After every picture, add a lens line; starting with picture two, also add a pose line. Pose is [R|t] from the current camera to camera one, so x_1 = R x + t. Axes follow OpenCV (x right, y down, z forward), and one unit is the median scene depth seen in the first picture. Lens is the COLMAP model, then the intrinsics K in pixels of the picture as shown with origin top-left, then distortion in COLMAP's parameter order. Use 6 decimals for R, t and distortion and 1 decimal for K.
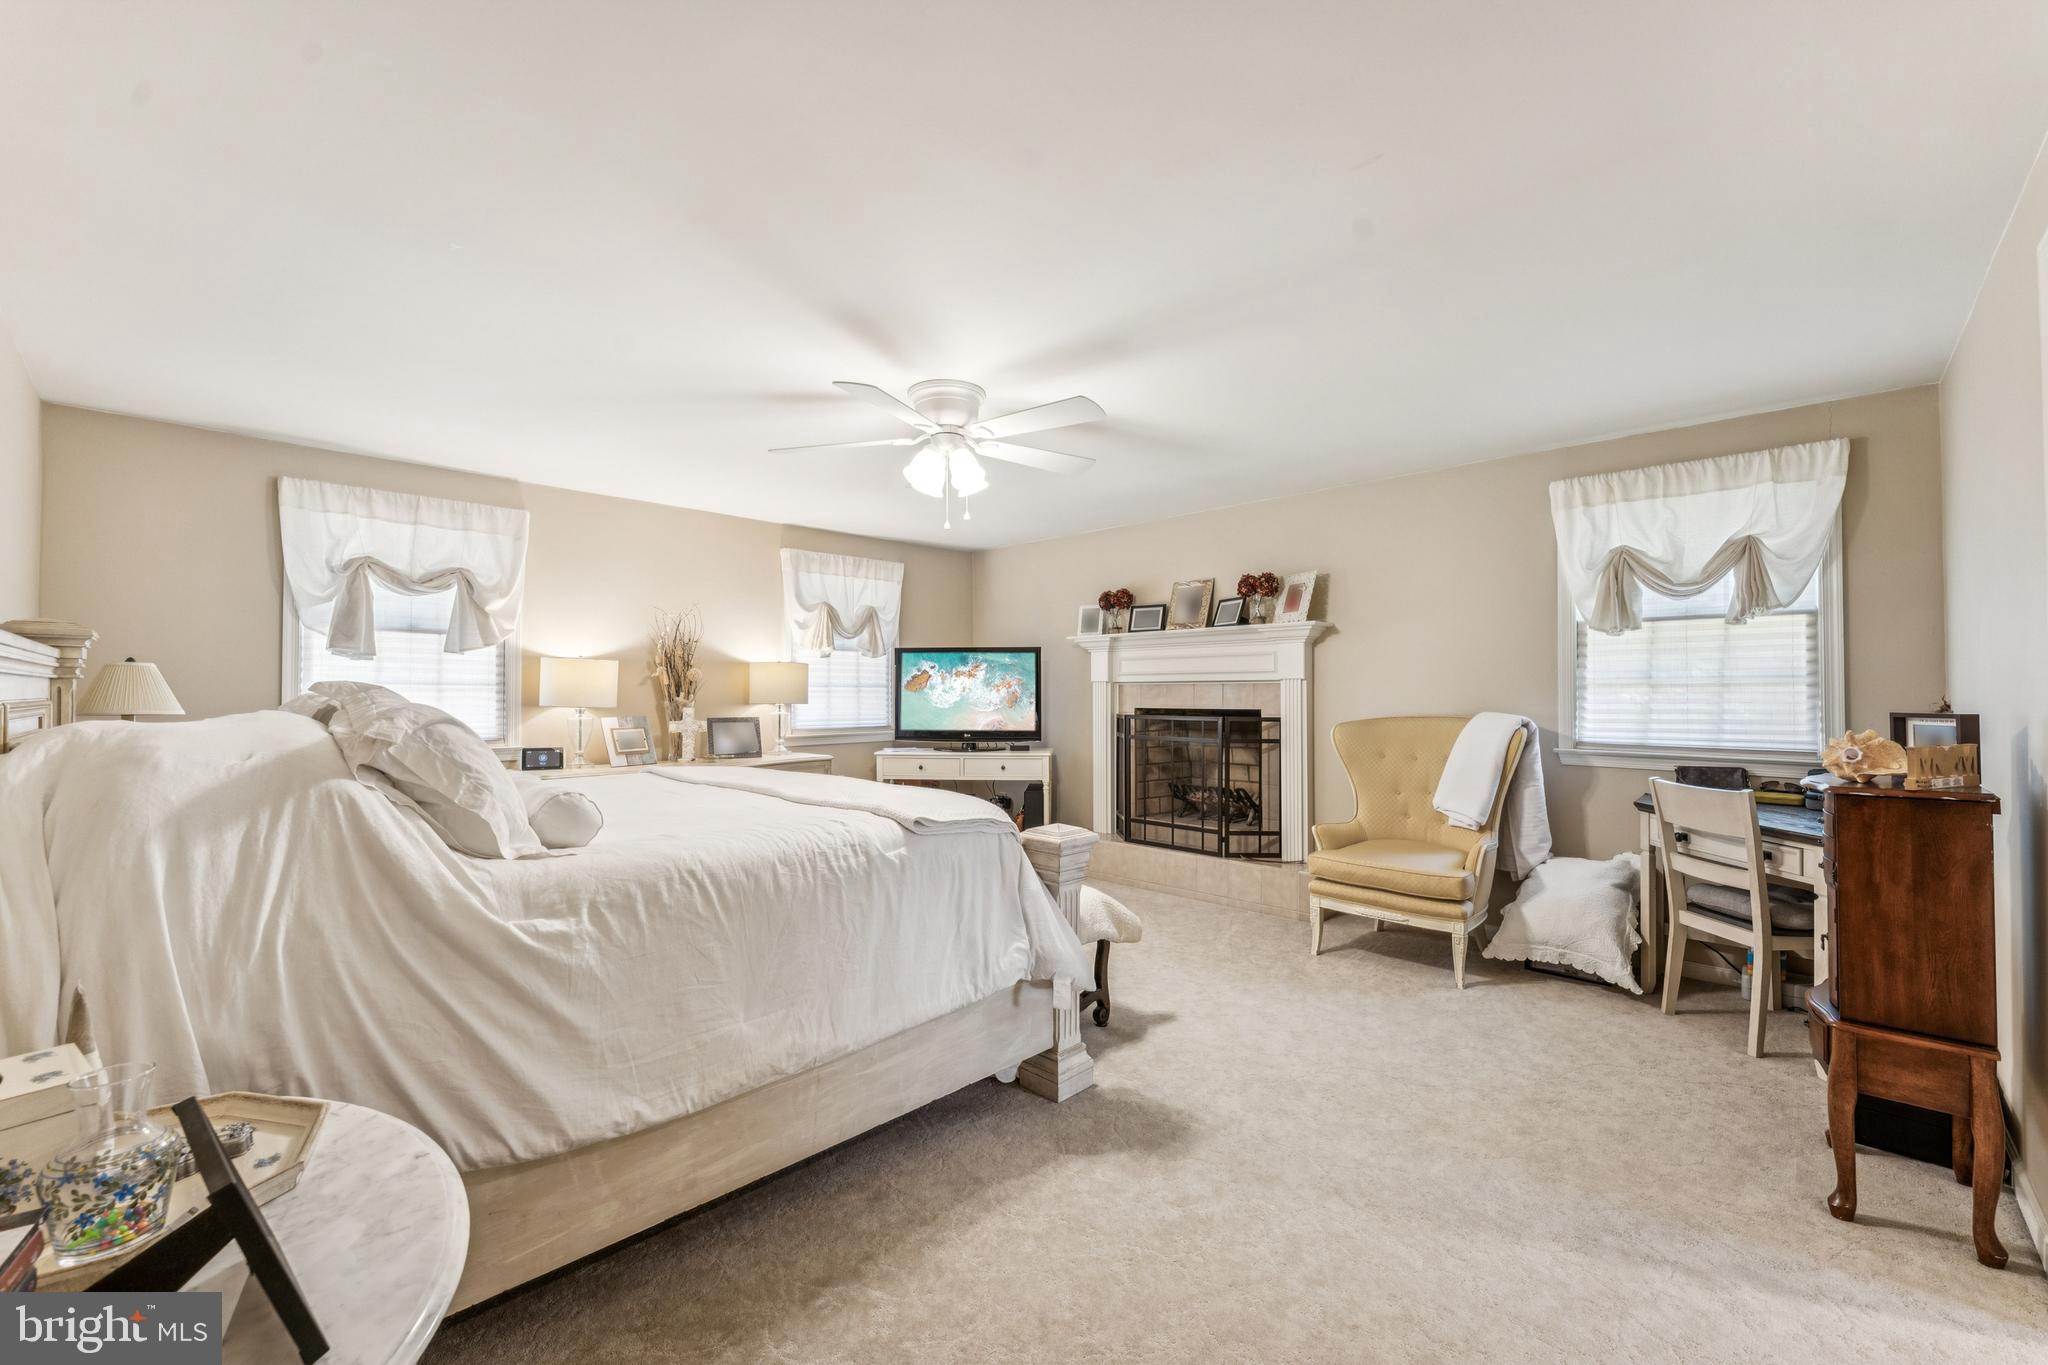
lens RADIAL K [[835.7, 0, 1020.7], [0, 835.7, 693.7], [0, 0, 1]] dist [0.000054, -0.000011]
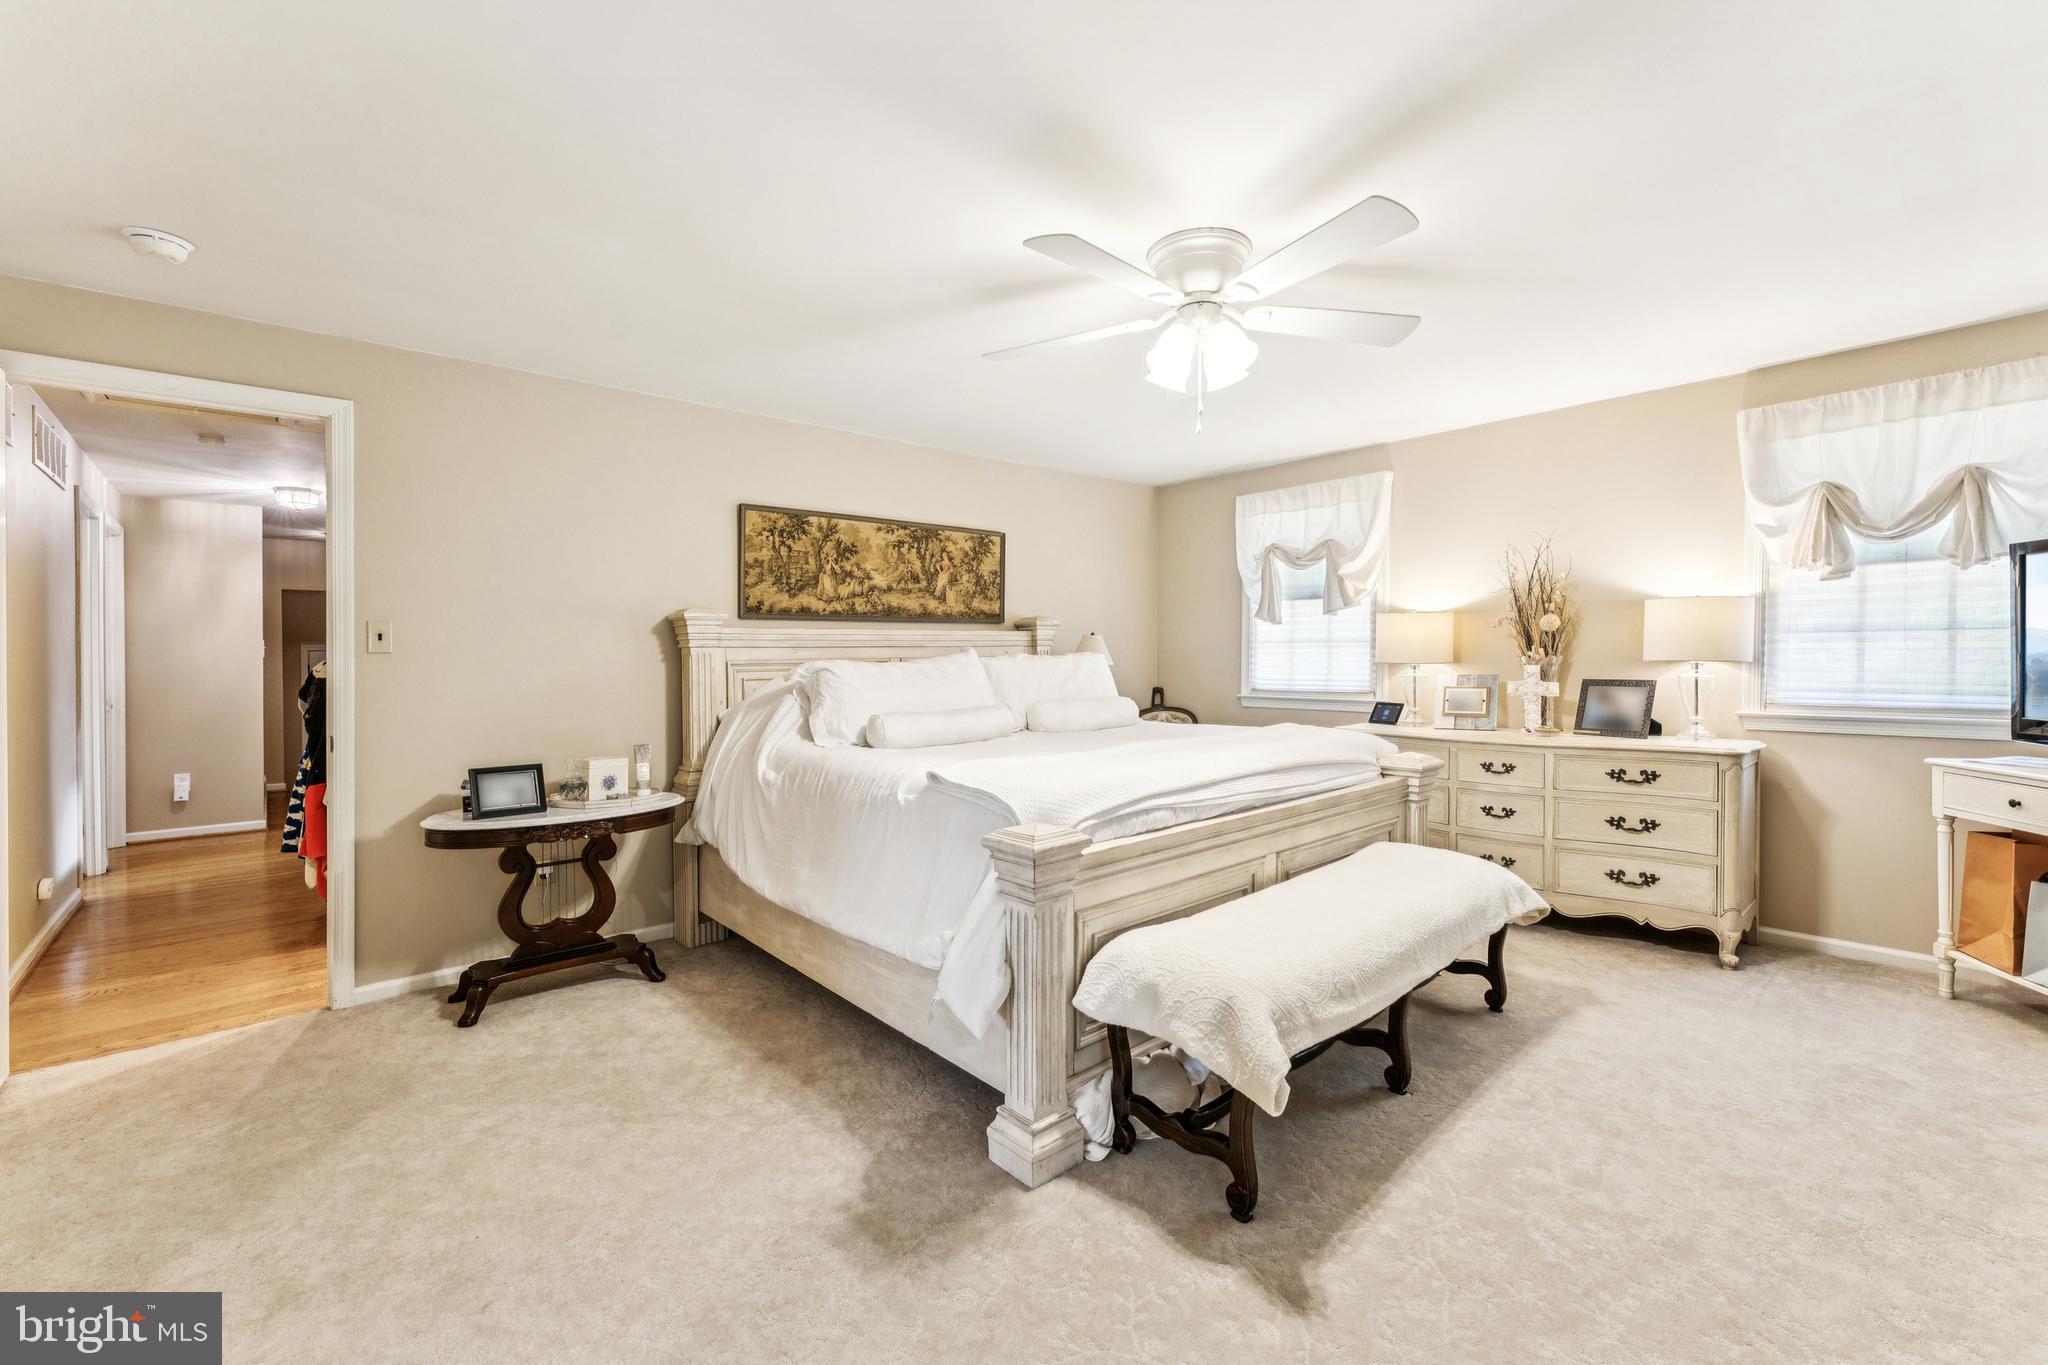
lens RADIAL K [[864.6, 0, 1020.6], [0, 864.6, 658.3], [0, 0, 1]] dist [-0.002086, -0.000150]
pose [[-0.089348, 0.002838, -0.995996, 0.526036], [0.008660, 0.999960, 0.002072, 0.005355], [0.995963, -0.008440, -0.089369, 0.674382]]
